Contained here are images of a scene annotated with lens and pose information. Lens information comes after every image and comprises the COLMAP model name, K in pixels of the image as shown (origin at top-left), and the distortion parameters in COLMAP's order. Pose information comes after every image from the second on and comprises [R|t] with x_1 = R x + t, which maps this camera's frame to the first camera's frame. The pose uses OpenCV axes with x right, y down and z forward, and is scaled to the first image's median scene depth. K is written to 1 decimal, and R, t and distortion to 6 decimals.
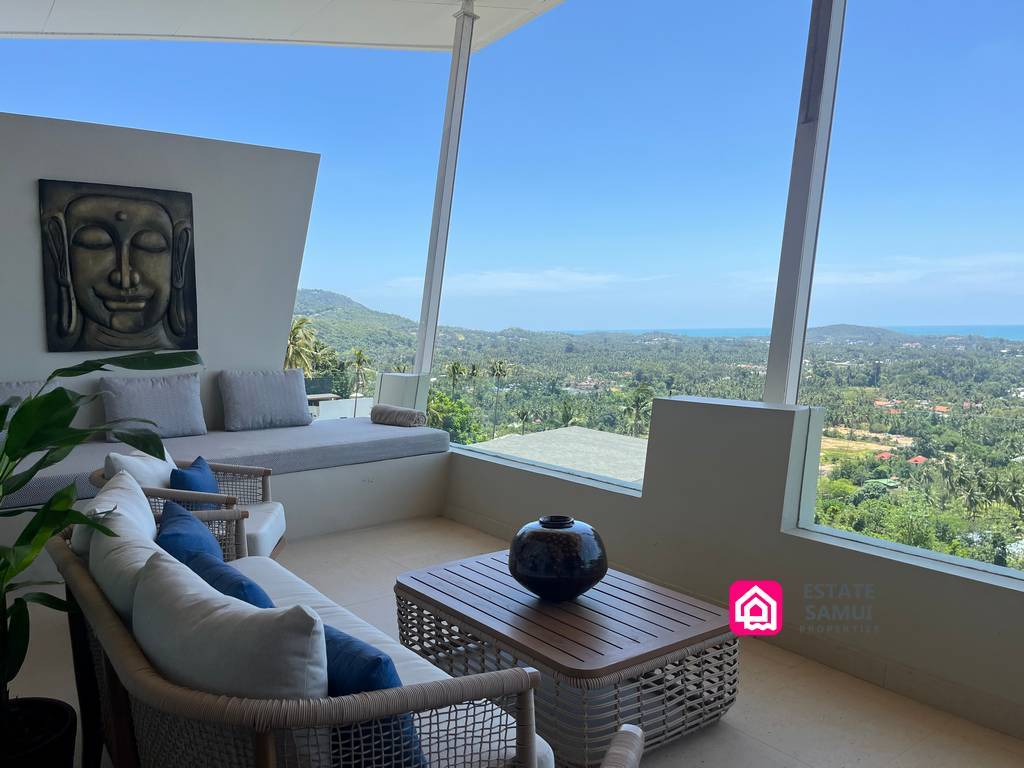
lens RADIAL K [[775.4, 0, 507.4], [0, 775.4, 387.9], [0, 0, 1]] dist [0.077163, -0.113238]
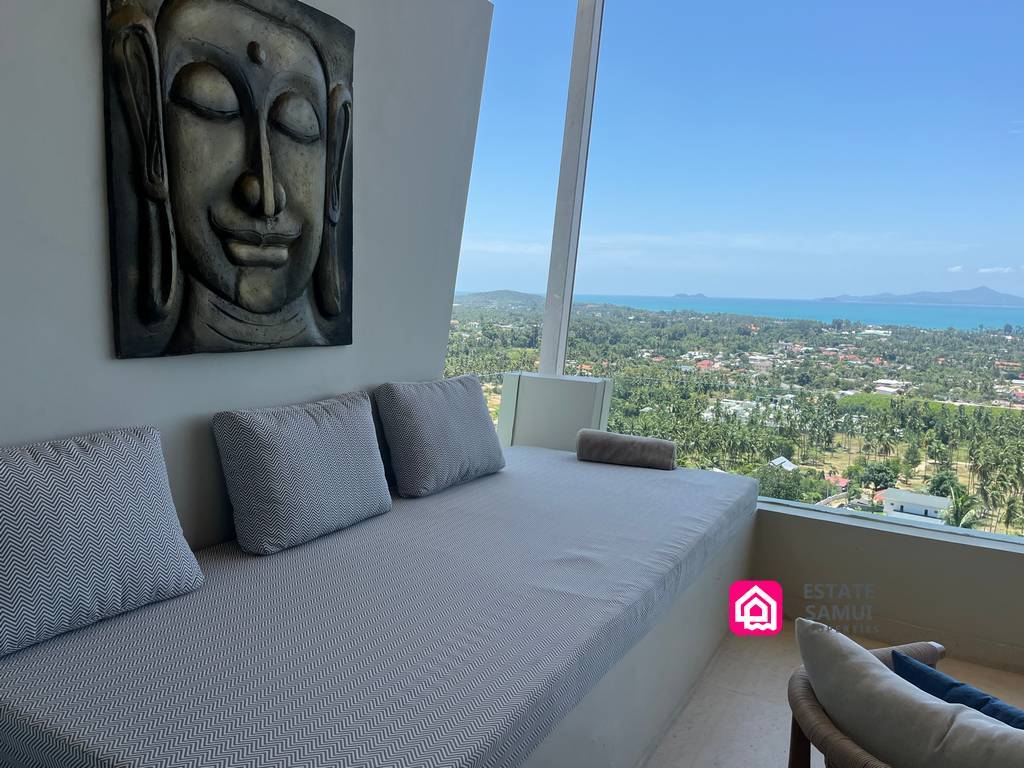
lens RADIAL K [[775.4, 0, 507.4], [0, 775.4, 387.9], [0, 0, 1]] dist [0.077163, -0.113238]
pose [[0.914691, -0.014756, 0.403884, -0.510603], [-0.006585, 0.998656, 0.051400, -0.048048], [-0.404100, -0.049675, 0.913365, 0.489872]]
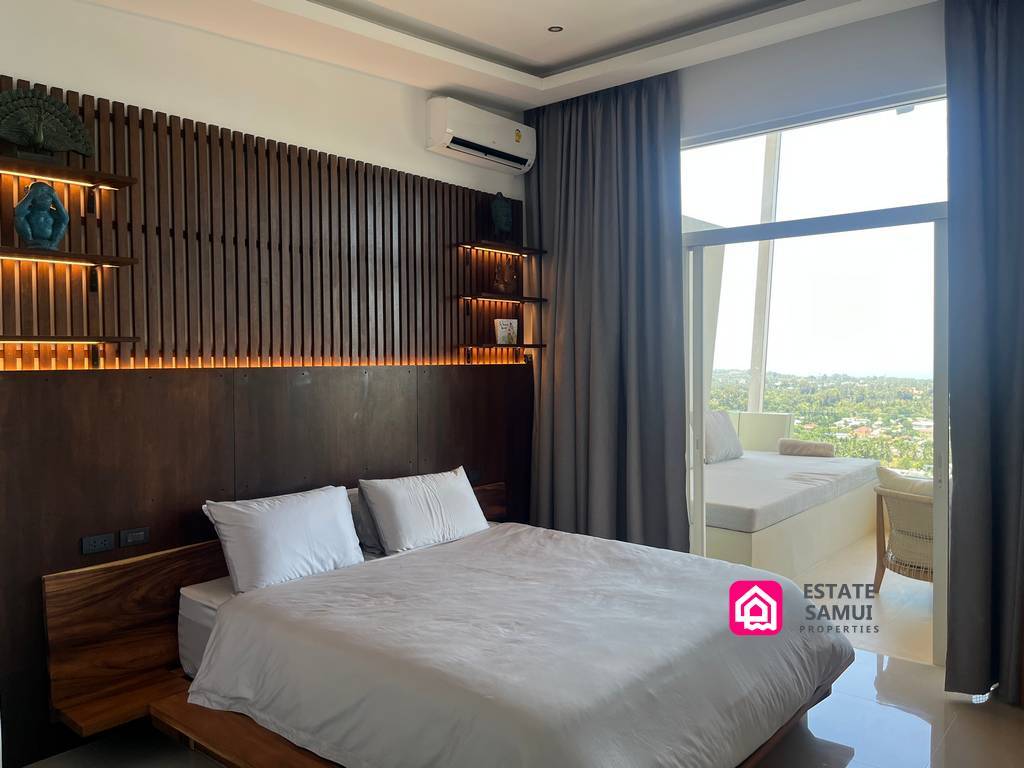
lens RADIAL K [[775.4, 0, 507.4], [0, 775.4, 387.9], [0, 0, 1]] dist [0.077163, -0.113238]
pose [[0.971337, -0.002073, 0.237698, -0.936314], [0.012043, 0.999107, -0.040500, -0.013827], [-0.237402, 0.042201, 0.970494, -0.086125]]
